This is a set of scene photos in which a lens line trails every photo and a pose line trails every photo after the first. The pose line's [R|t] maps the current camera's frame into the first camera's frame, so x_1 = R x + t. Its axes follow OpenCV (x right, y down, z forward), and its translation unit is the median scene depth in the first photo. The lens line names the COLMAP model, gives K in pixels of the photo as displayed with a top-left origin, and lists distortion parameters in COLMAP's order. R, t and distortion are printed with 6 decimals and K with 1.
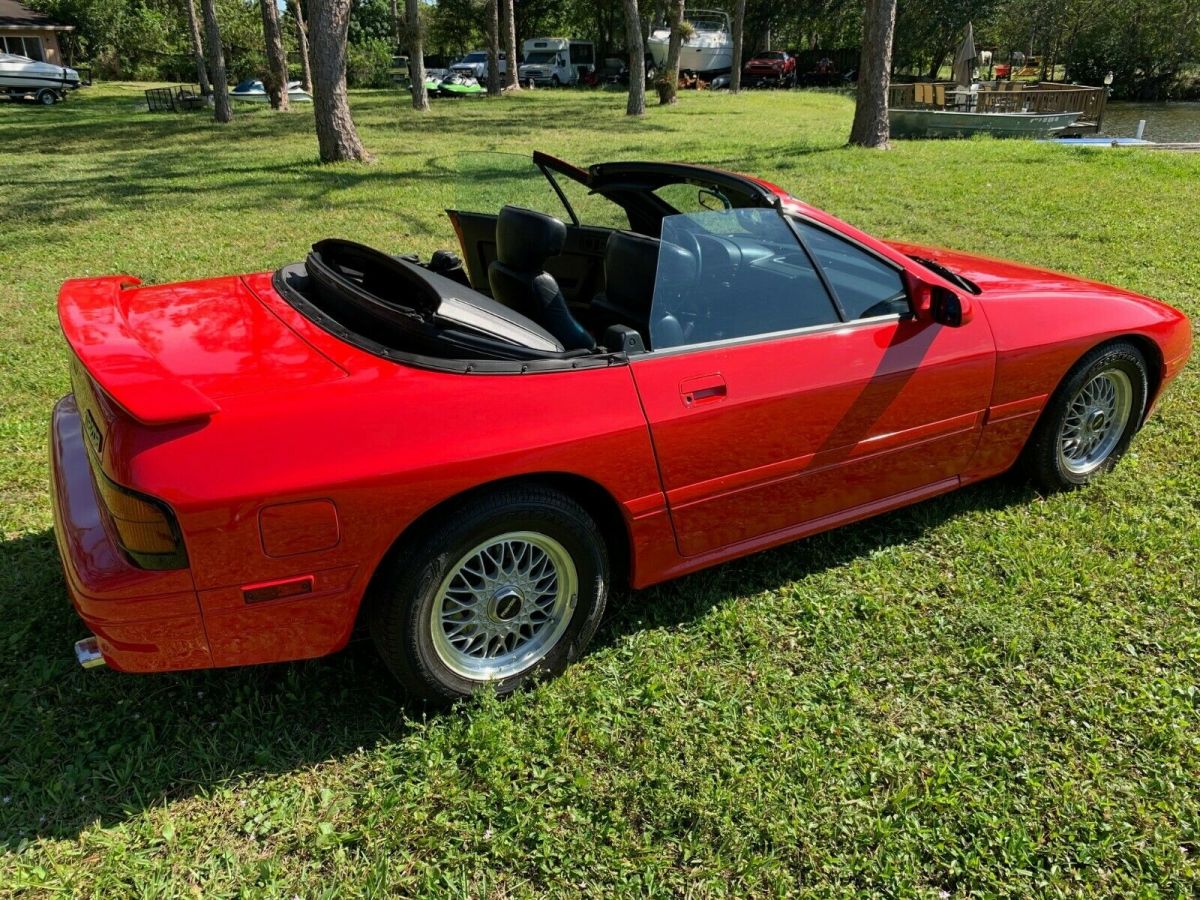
lens RADIAL K [[923.2, 0, 606.1], [0, 923.2, 445.2], [0, 0, 1]] dist [0.004242, 0.000325]
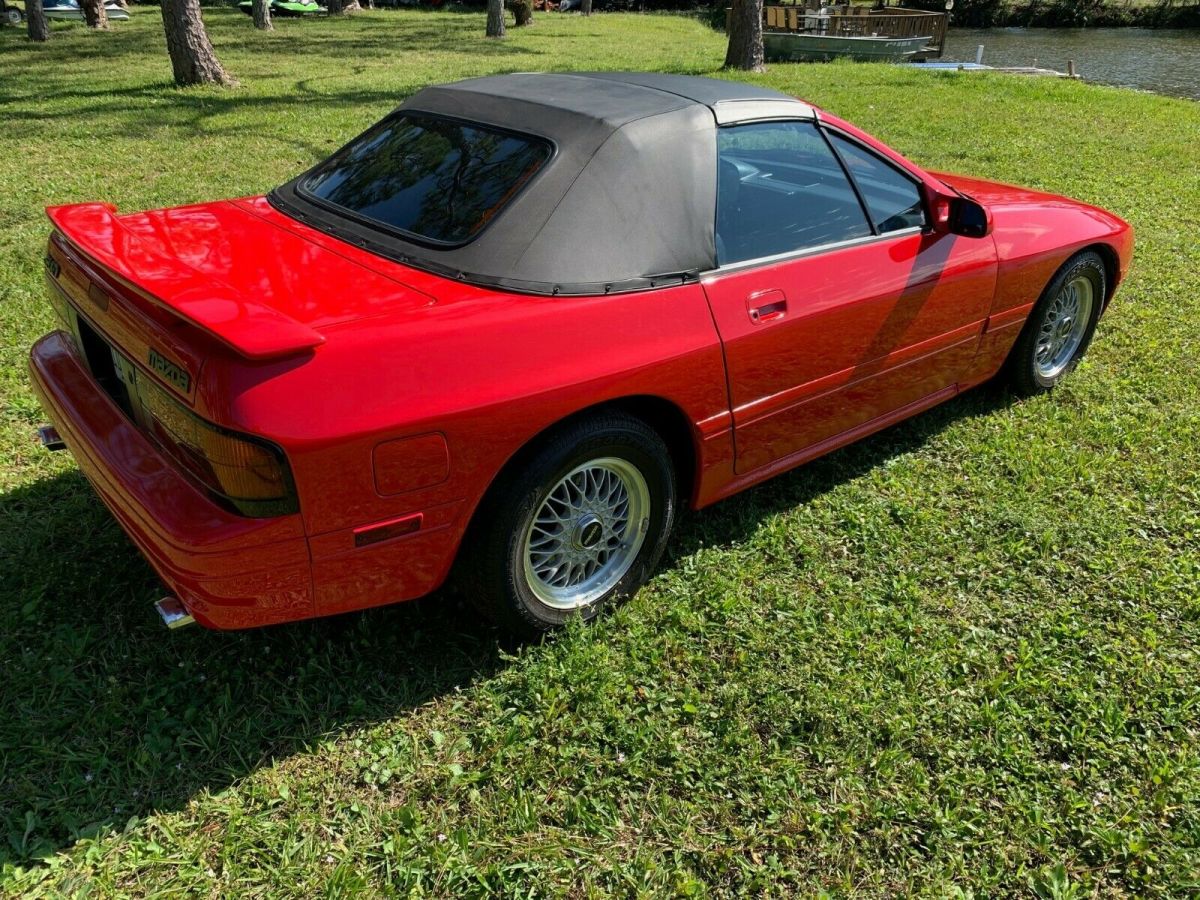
lens RADIAL K [[923.2, 0, 600.0], [0, 923.2, 442.4], [0, 0, 1]] dist [0.004242, 0.000325]
pose [[0.988052, -0.056263, 0.143484, -0.205718], [0.046284, 0.996333, 0.071963, 0.006495], [-0.147006, -0.064463, 0.987033, 0.030187]]
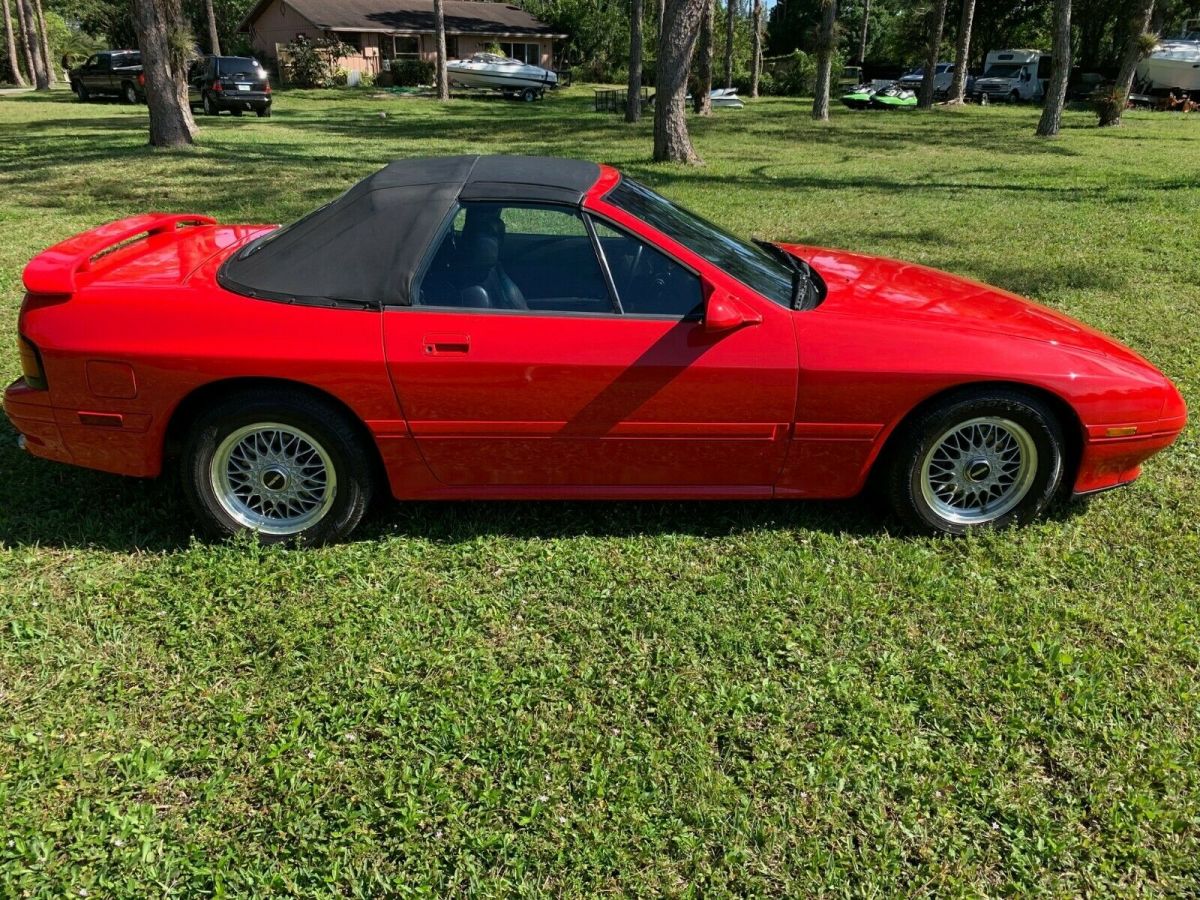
lens RADIAL K [[923.2, 0, 599.5], [0, 923.2, 455.9], [0, 0, 1]] dist [0.004242, 0.000325]
pose [[0.886349, 0.197881, -0.418602, 0.763582], [-0.197344, 0.979297, 0.045076, -0.010154], [0.418855, 0.042656, 0.907050, -0.012602]]
